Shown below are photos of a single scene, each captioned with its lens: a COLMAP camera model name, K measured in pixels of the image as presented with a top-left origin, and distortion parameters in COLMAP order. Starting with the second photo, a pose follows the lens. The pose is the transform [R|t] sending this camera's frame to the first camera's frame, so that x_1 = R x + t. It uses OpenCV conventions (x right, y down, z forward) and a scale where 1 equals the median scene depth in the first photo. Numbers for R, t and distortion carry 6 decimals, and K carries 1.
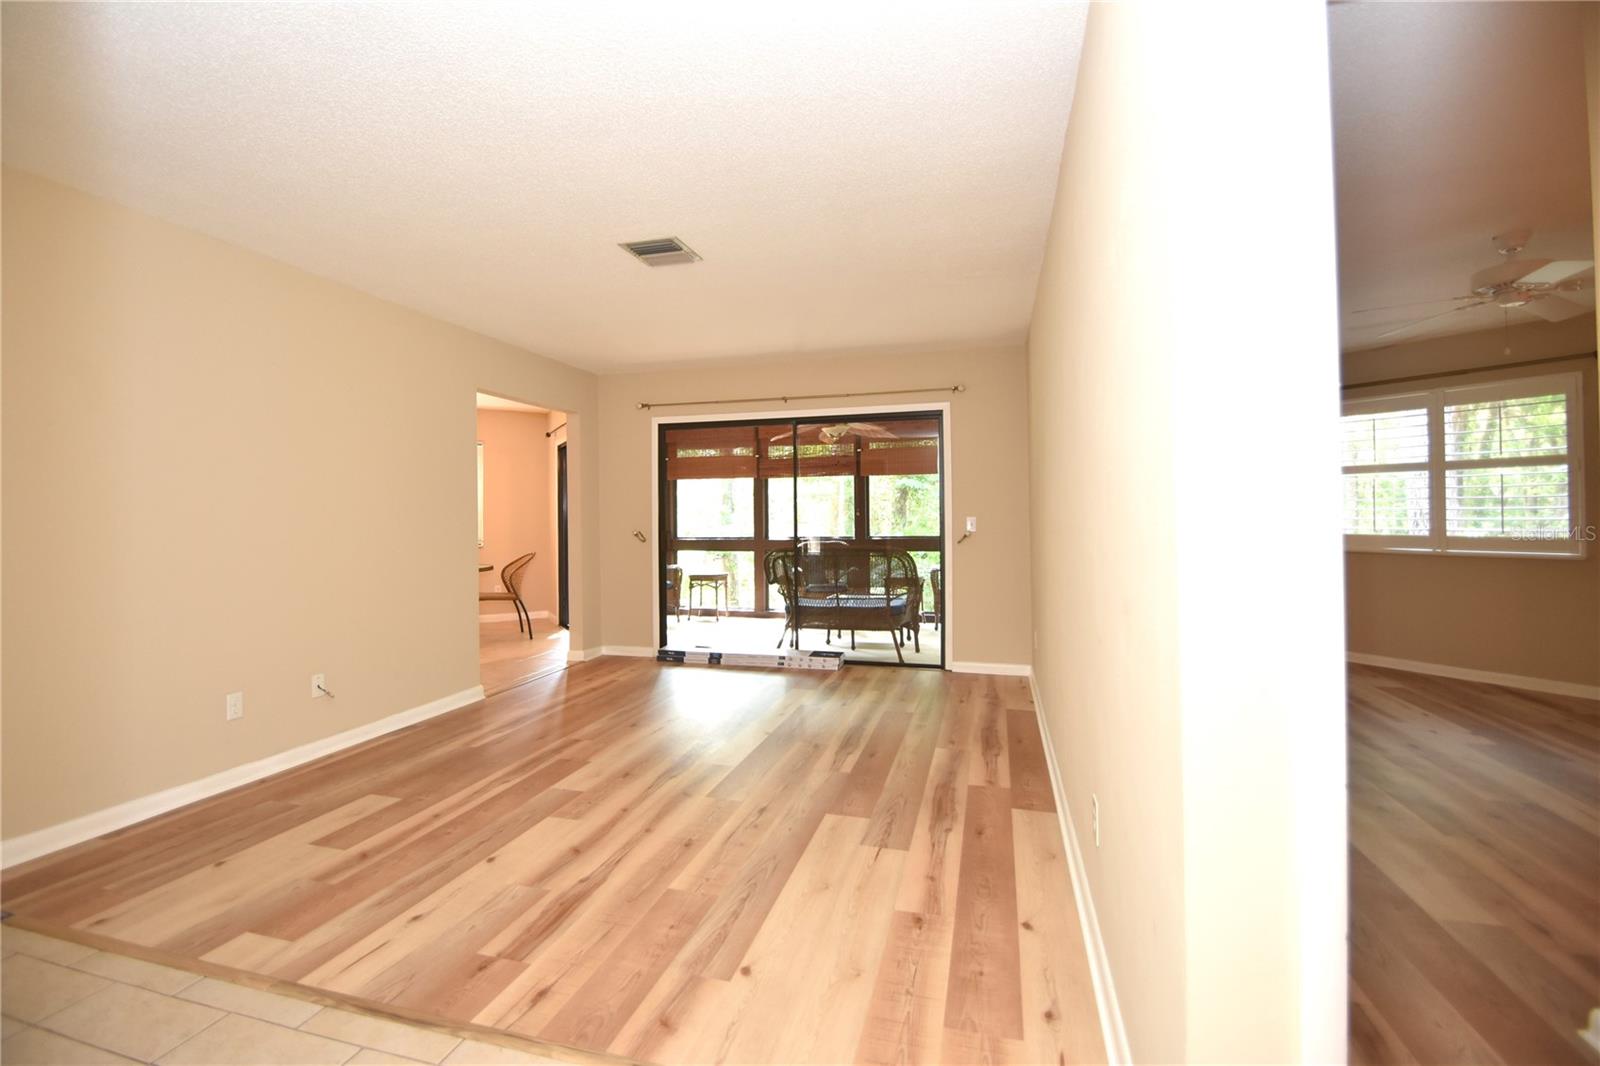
lens RADIAL K [[694.6, 0, 796.2], [0, 694.6, 508.6], [0, 0, 1]] dist [0.014715, -0.018721]
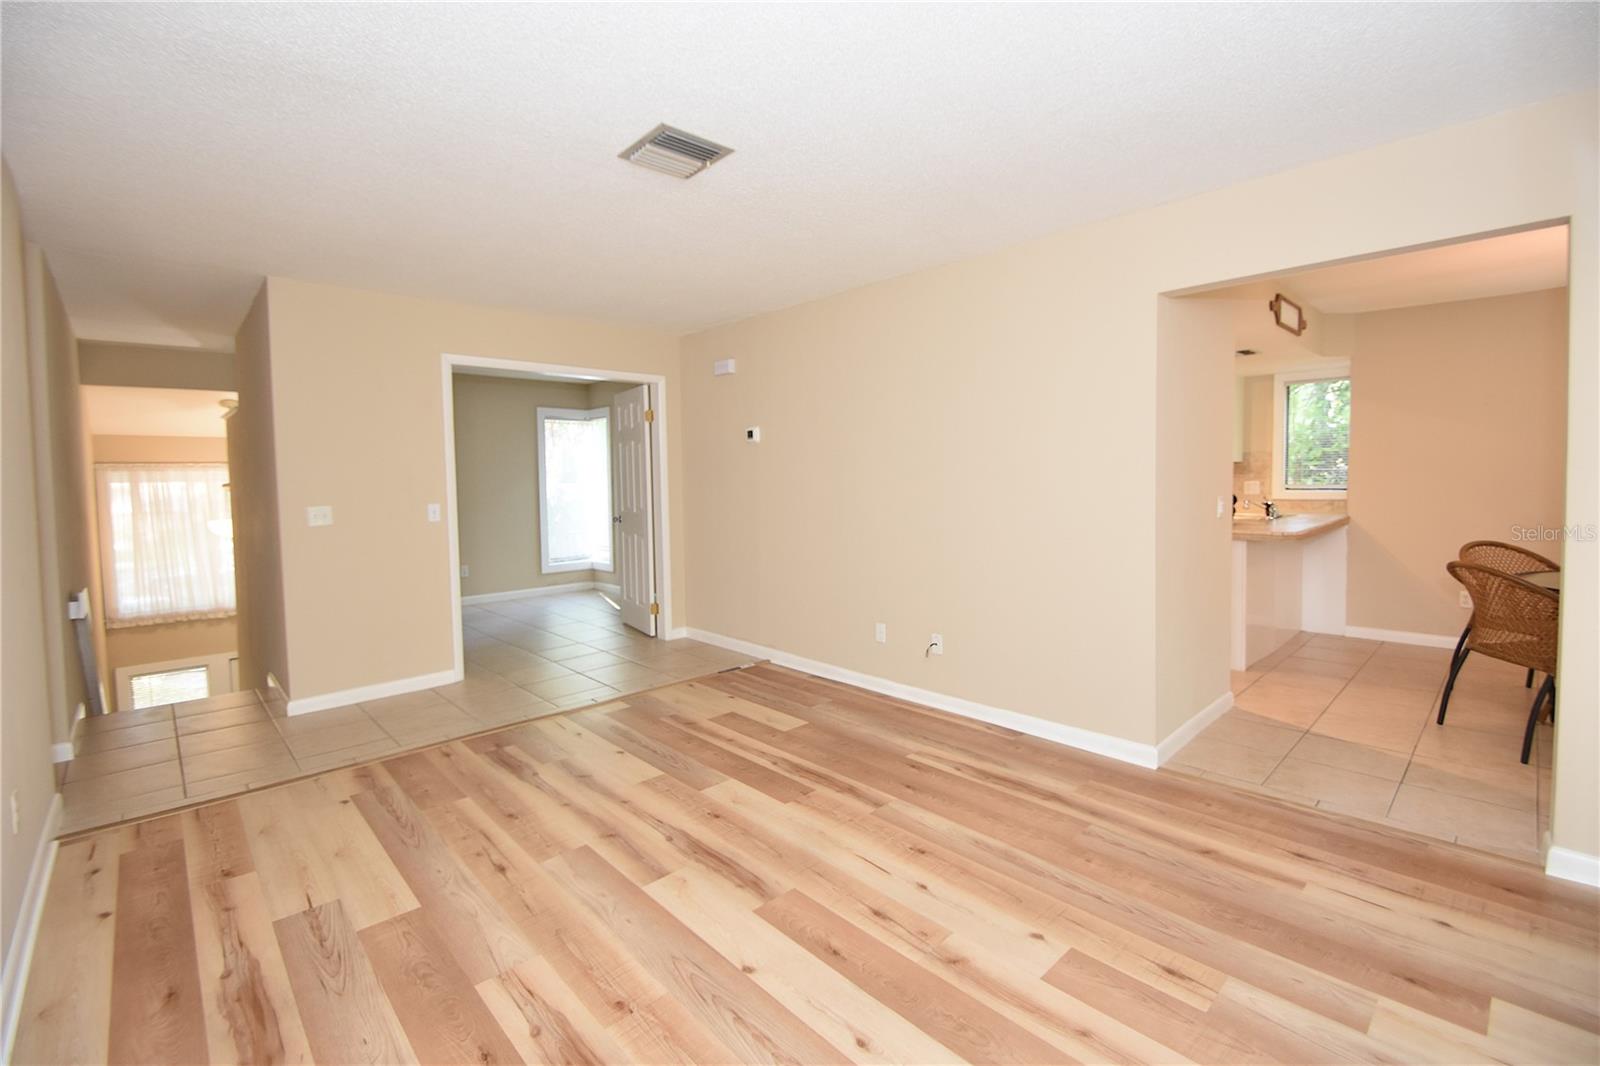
lens RADIAL K [[694.6, 0, 796.2], [0, 694.6, 508.6], [0, 0, 1]] dist [0.014715, -0.018721]
pose [[-0.513870, 0.056655, -0.855995, 0.495064], [0.031853, 0.998389, 0.046957, -0.028452], [0.857276, -0.003136, -0.514847, 1.862881]]
